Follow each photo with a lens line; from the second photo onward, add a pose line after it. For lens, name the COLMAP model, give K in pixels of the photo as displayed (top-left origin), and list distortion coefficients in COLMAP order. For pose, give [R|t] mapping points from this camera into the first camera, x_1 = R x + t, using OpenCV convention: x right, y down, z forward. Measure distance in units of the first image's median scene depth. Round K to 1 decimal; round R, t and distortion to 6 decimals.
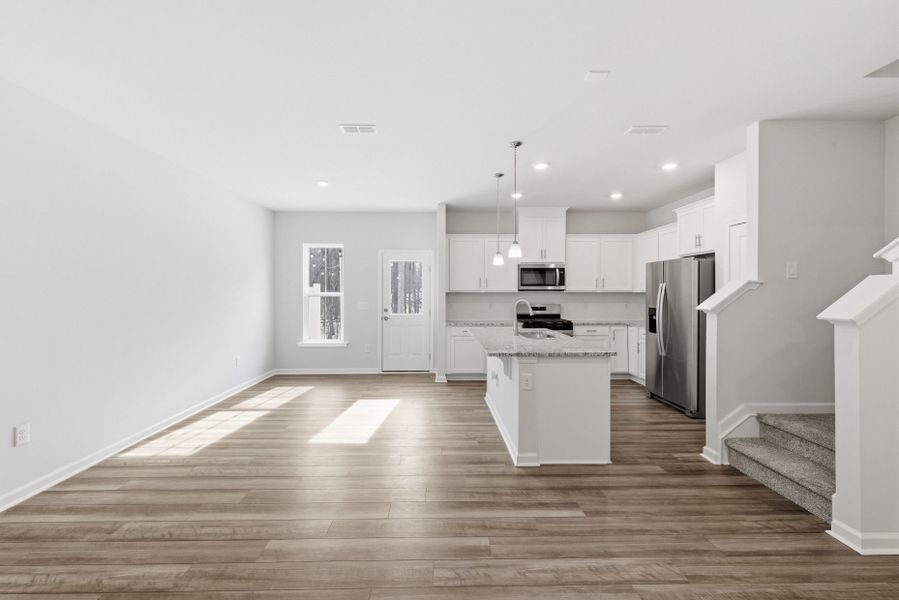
lens RADIAL K [[376.9, 0, 446.2], [0, 376.9, 294.0], [0, 0, 1]] dist [-0.000115, -0.000042]
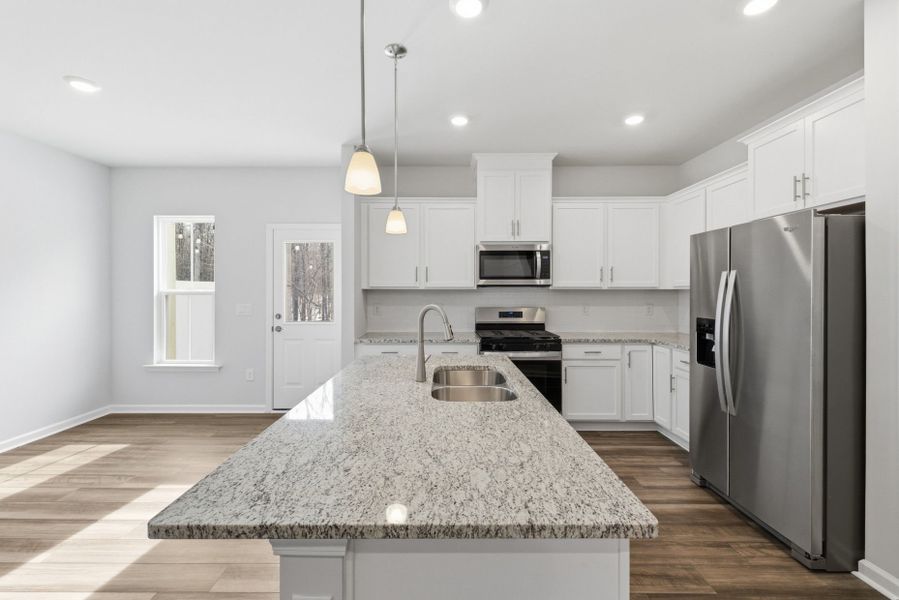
lens RADIAL K [[371.0, 0, 449.5], [0, 371.0, 289.7], [0, 0, 1]] dist [0.000858, 0.000072]
pose [[0.999741, 0.001245, -0.022724, 0.166838], [-0.001358, 0.999987, -0.004957, -0.000459], [0.022717, 0.004987, 0.999729, 0.391438]]
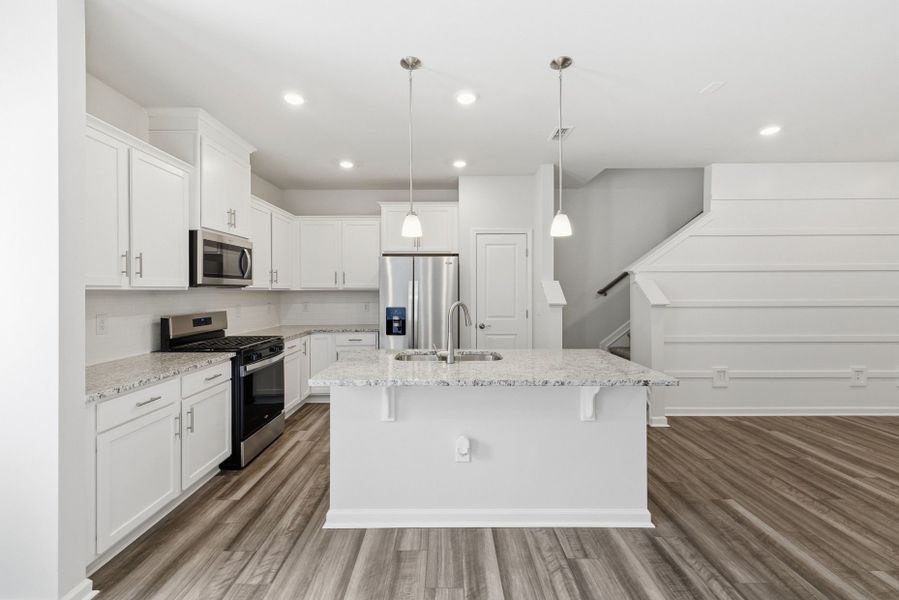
lens RADIAL K [[376.9, 0, 446.2], [0, 376.9, 294.0], [0, 0, 1]] dist [-0.000115, -0.000042]
pose [[0.028886, -0.004416, 0.999573, -0.278280], [0.008960, 0.999951, 0.004159, 0.001951], [-0.999543, 0.008836, 0.028925, 0.699826]]
